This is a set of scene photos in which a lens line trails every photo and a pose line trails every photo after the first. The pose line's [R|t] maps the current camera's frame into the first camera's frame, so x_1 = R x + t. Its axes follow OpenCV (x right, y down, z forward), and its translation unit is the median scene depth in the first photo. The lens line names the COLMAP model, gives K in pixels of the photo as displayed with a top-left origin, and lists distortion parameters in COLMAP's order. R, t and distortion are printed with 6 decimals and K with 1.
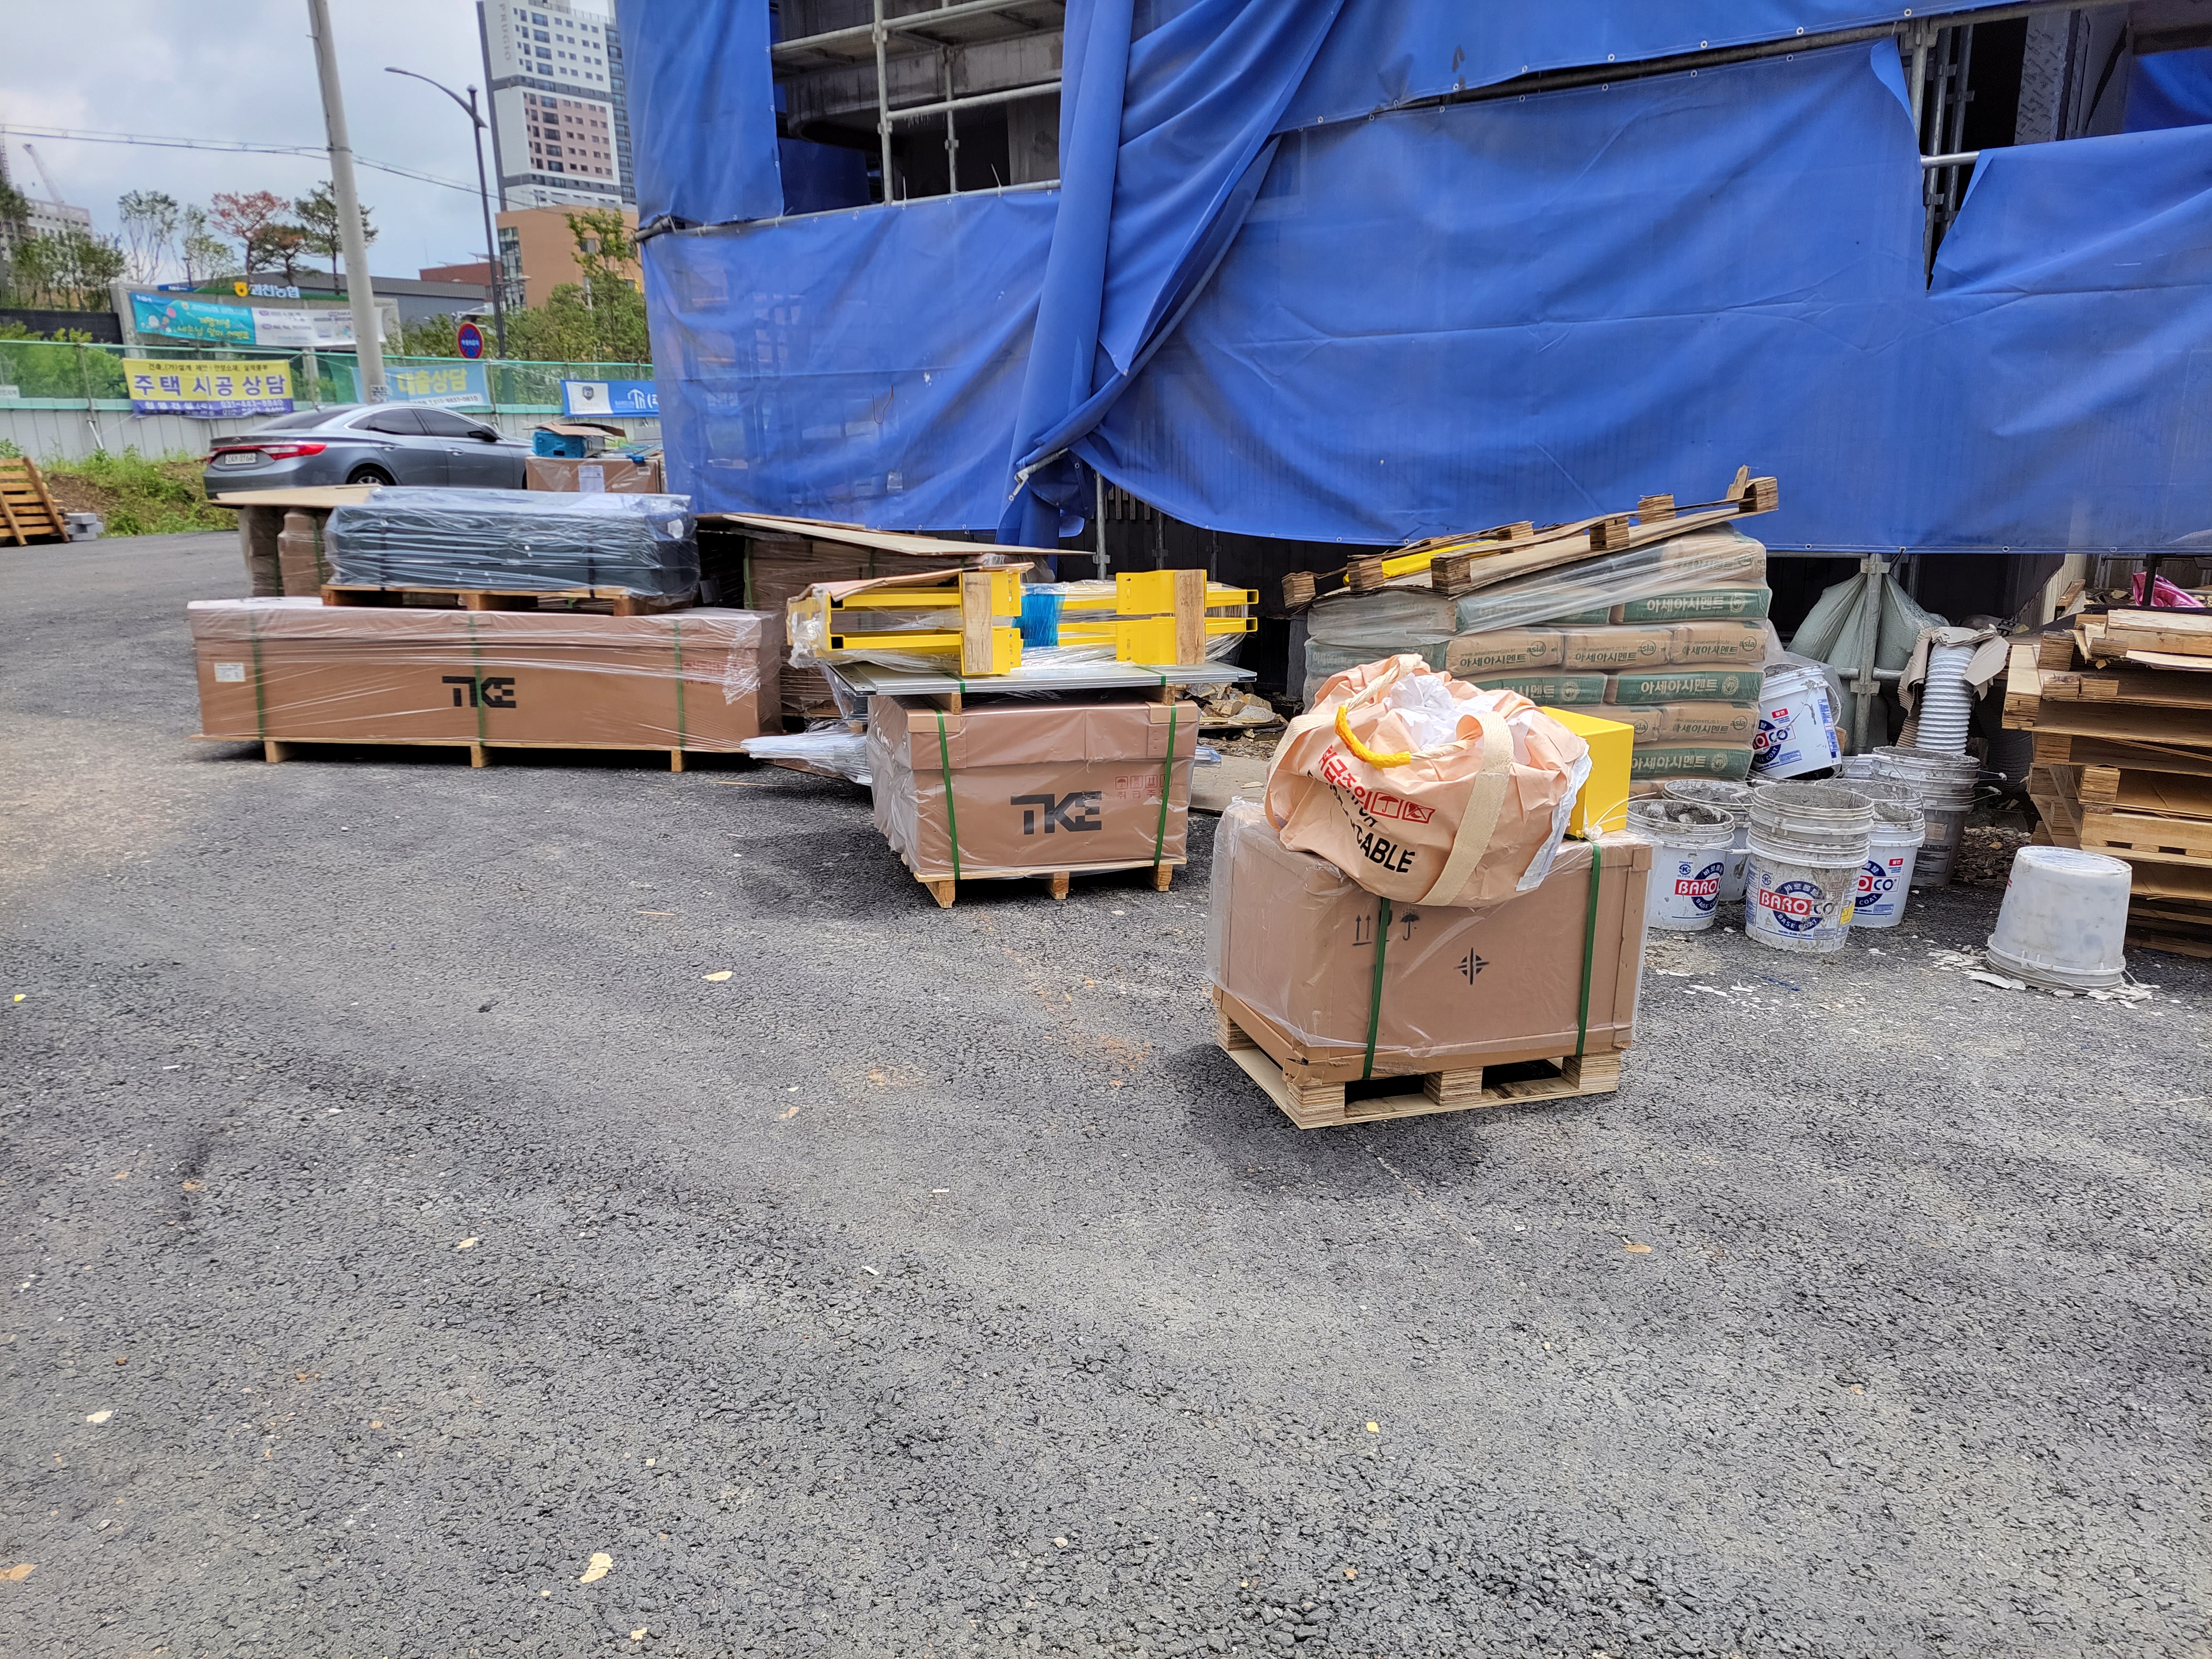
lens RADIAL K [[1557.1, 0, 1121.8], [0, 1557.1, 833.4], [0, 0, 1]] dist [0.050968, -0.042306]
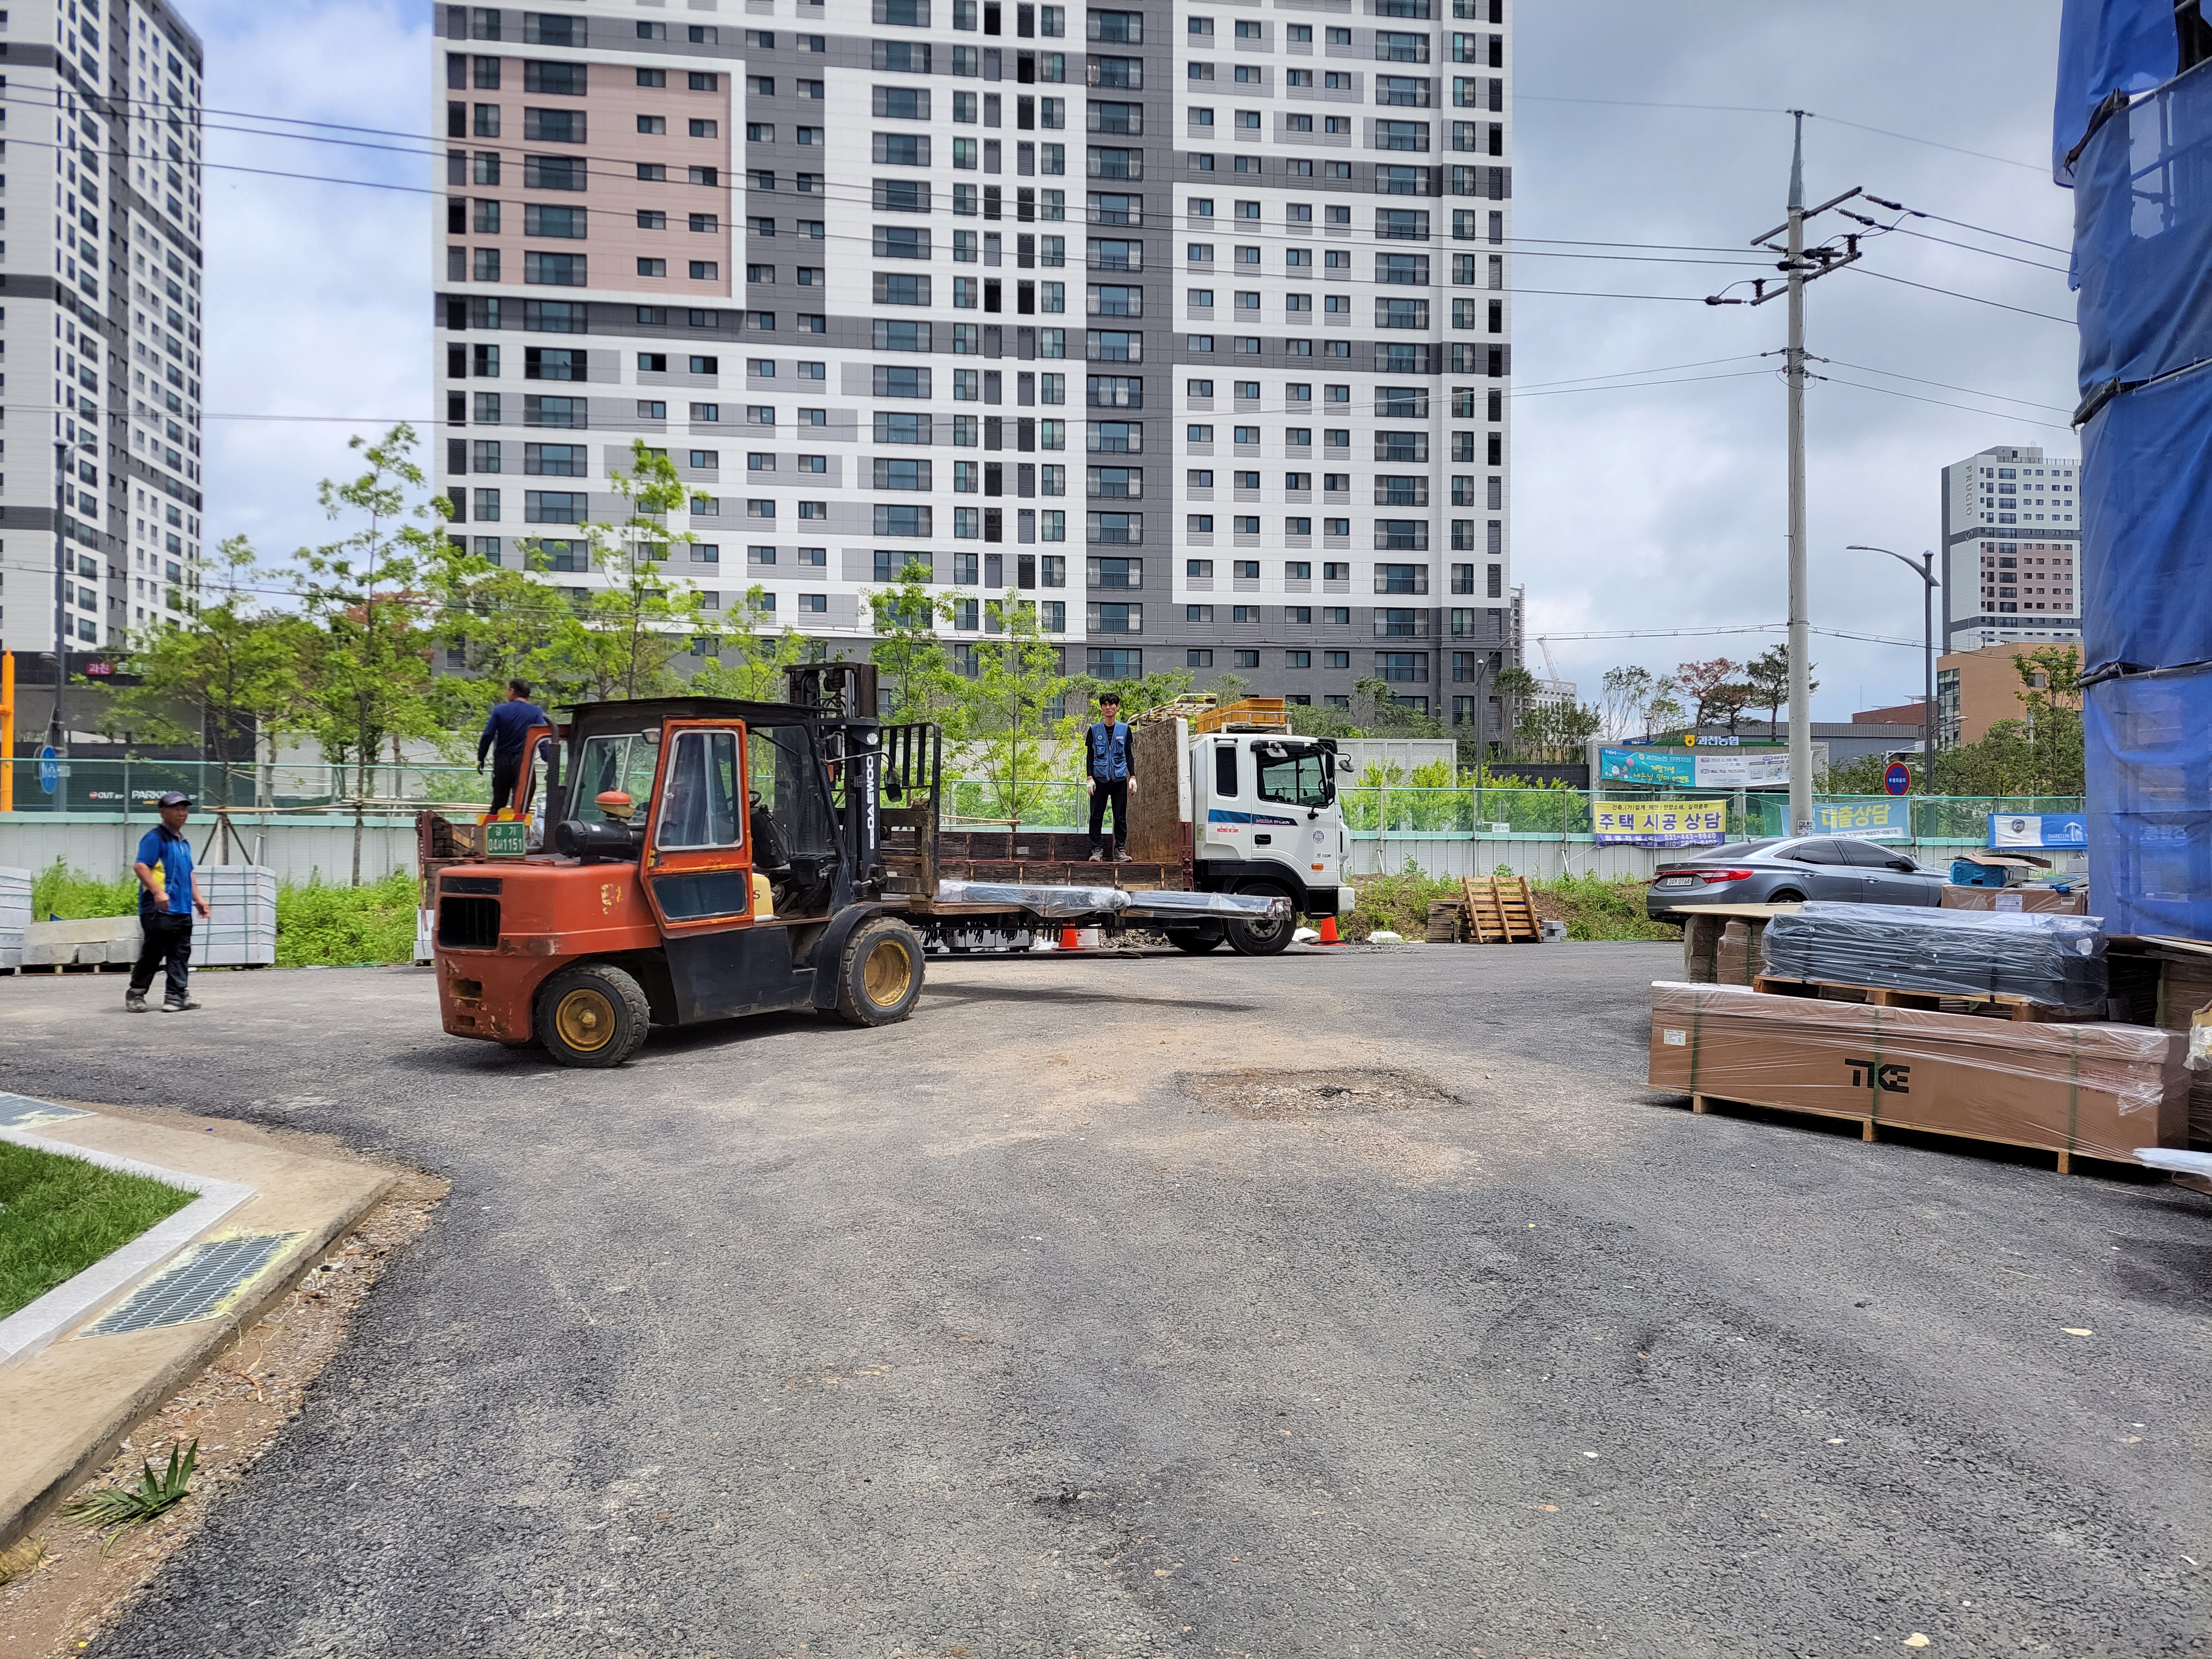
lens RADIAL K [[1557.1, 0, 1094.3], [0, 1557.1, 833.6], [0, 0, 1]] dist [0.050968, -0.042306]
pose [[0.662220, 0.004395, -0.749297, 0.073407], [-0.203115, 0.963596, -0.173860, 0.054786], [0.721255, 0.267327, 0.639005, -0.194745]]
